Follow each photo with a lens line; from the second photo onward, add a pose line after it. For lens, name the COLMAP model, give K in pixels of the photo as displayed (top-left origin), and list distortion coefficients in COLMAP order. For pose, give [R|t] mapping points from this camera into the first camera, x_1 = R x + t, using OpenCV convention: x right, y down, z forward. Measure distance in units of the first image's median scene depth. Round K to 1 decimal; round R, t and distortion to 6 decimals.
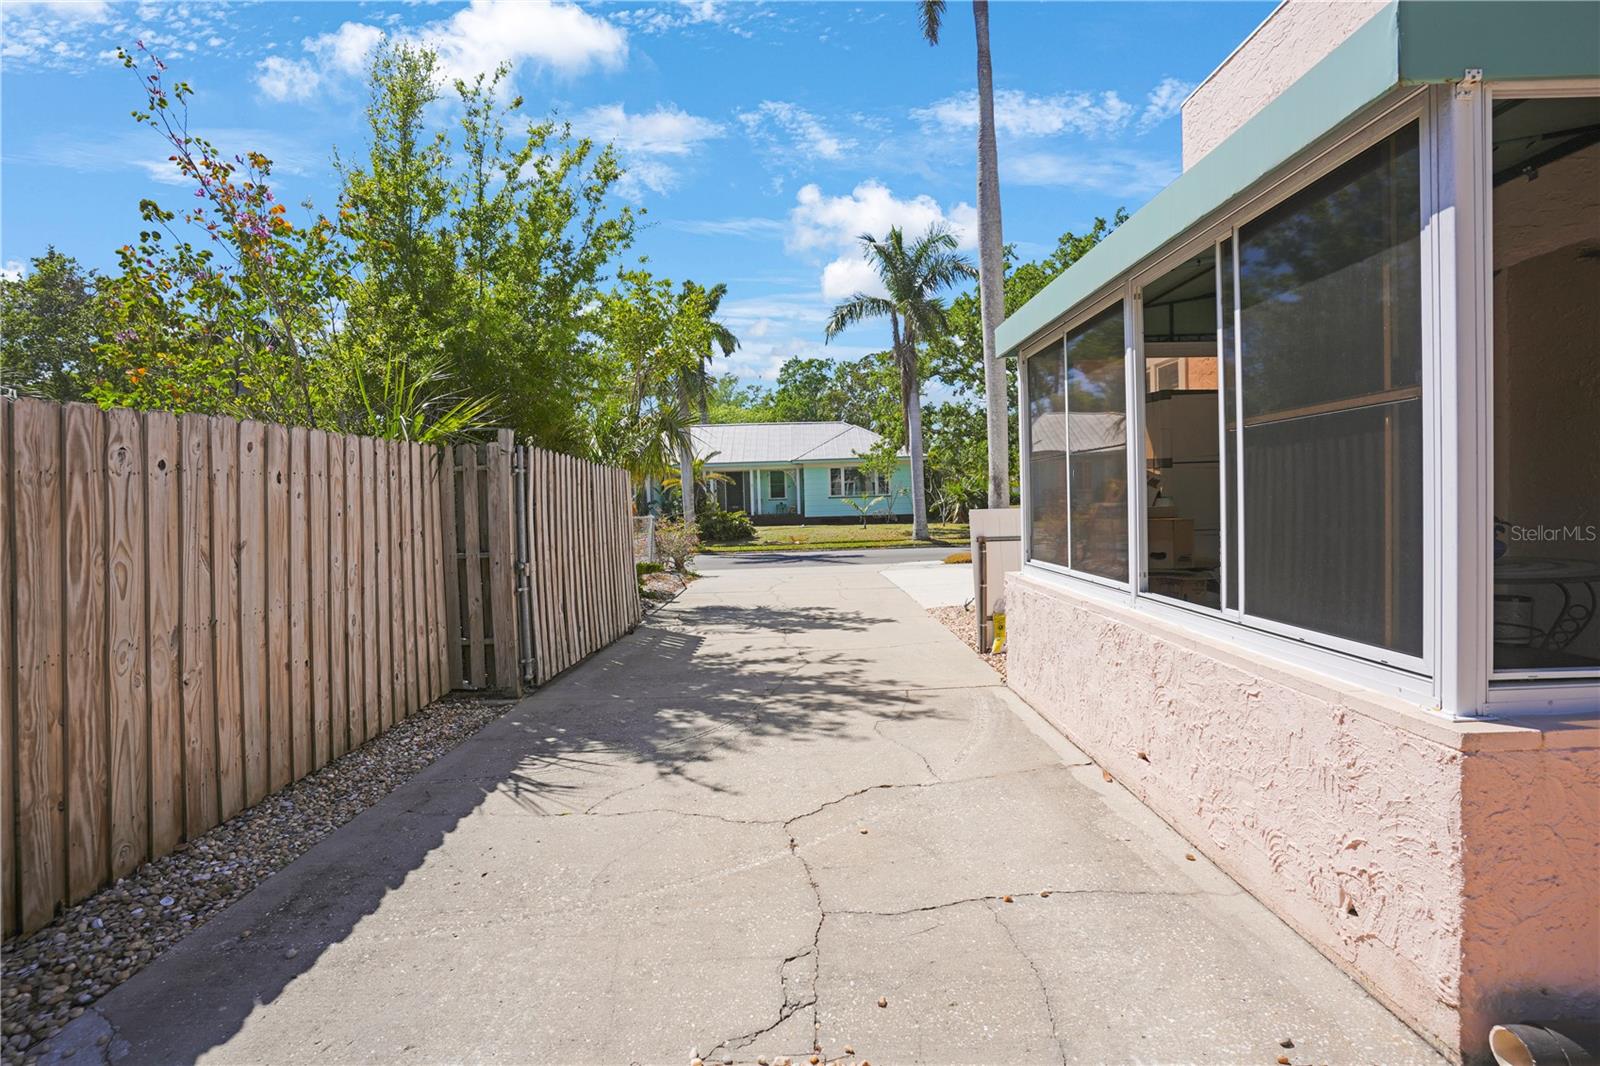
lens RADIAL K [[771.5, 0, 794.8], [0, 771.5, 527.4], [0, 0, 1]] dist [-0.002735, 0.000015]
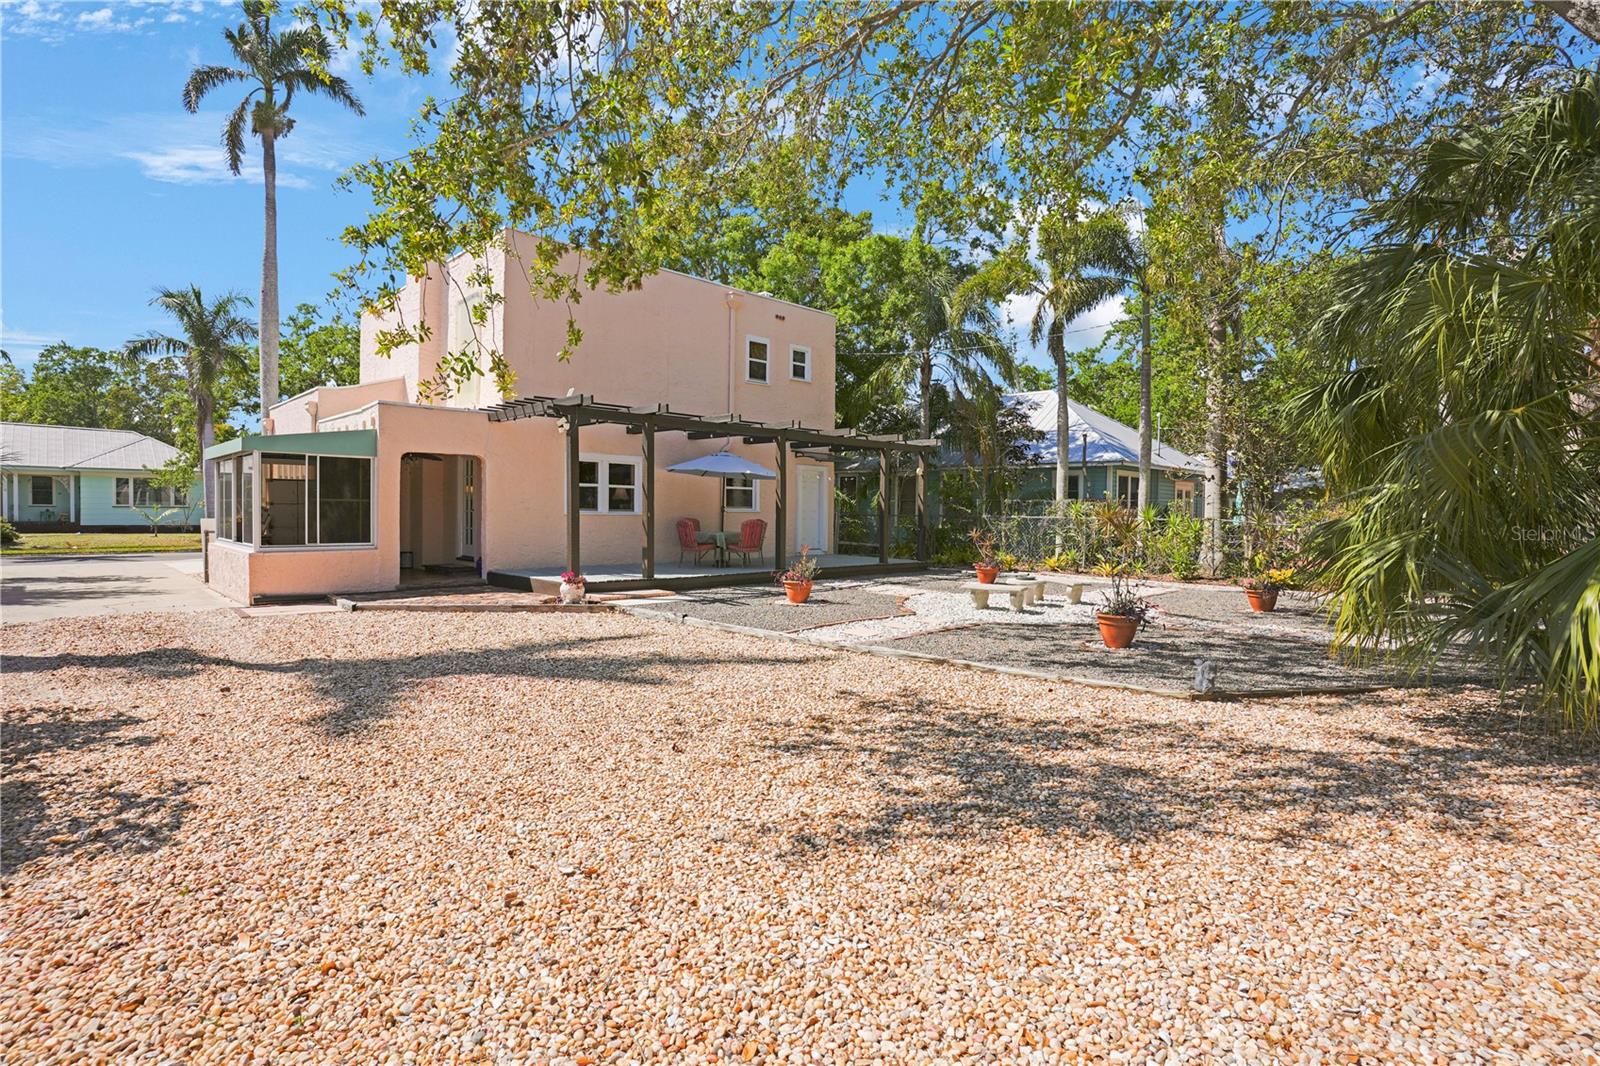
lens RADIAL K [[771.5, 0, 794.8], [0, 771.5, 527.4], [0, 0, 1]] dist [-0.002735, 0.000015]
pose [[0.714819, 0.019850, 0.699027, -0.023116], [-0.004446, 0.999706, -0.023841, 0.009114], [-0.699295, 0.013934, 0.714697, -0.372653]]
